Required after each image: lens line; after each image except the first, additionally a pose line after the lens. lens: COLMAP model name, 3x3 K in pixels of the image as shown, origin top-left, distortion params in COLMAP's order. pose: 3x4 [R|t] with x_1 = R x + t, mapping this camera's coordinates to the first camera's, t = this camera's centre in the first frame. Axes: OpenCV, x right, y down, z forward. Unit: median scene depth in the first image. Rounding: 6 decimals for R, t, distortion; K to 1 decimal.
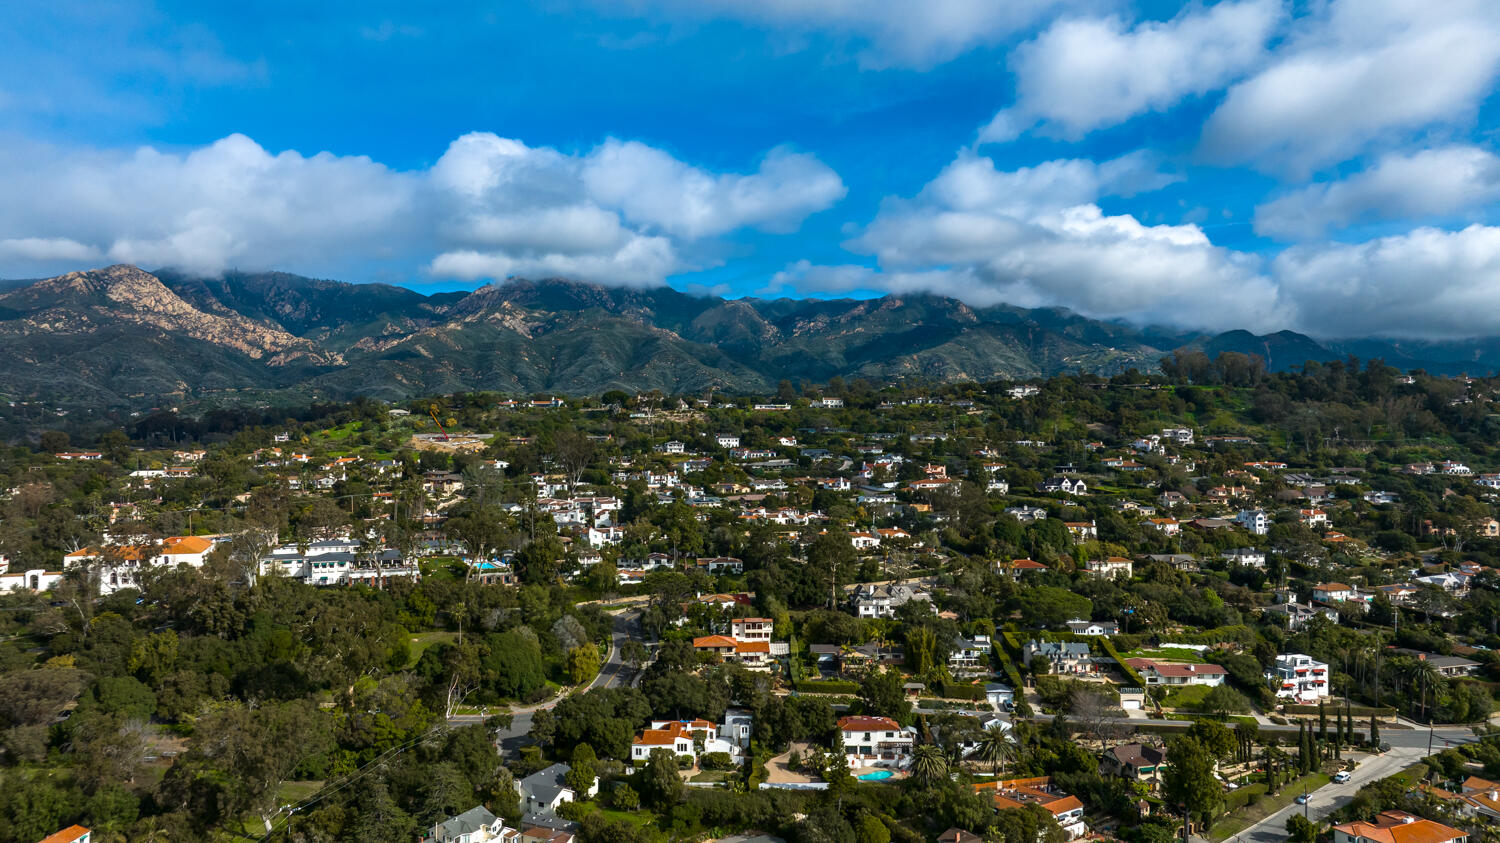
lens RADIAL K [[1056.3, 0, 750.6], [0, 1056.3, 410.3], [0, 0, 1]] dist [-0.035325, 0.031366]
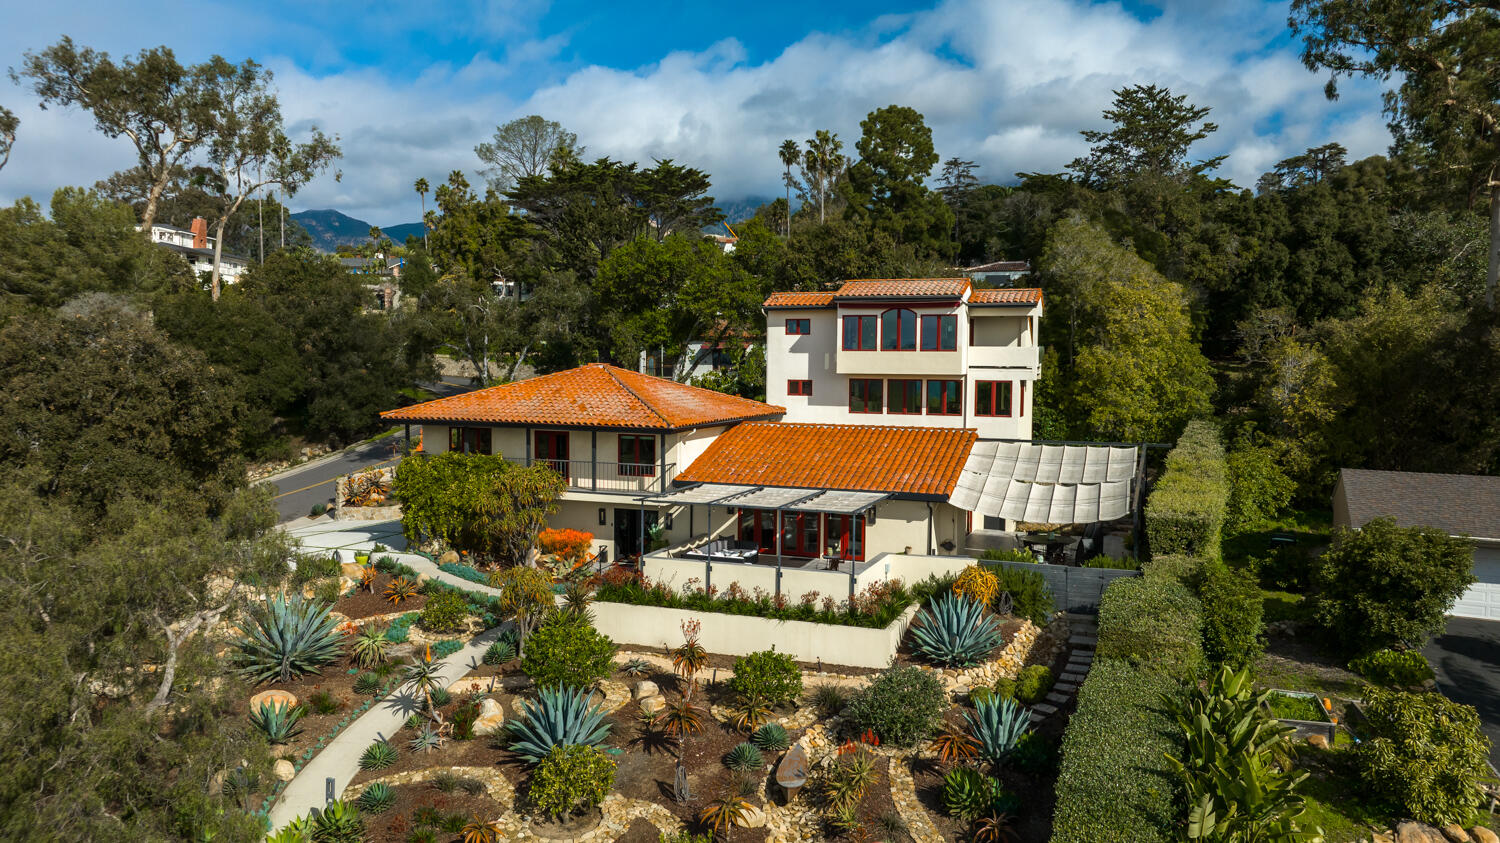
lens RADIAL K [[1056.3, 0, 752.9], [0, 1056.3, 413.1], [0, 0, 1]] dist [-0.035325, 0.031366]
pose [[0.909628, 0.028966, -0.414413, 0.032086], [0.001788, 0.997284, 0.073631, 0.147579], [0.415420, -0.067718, 0.907106, 0.618585]]
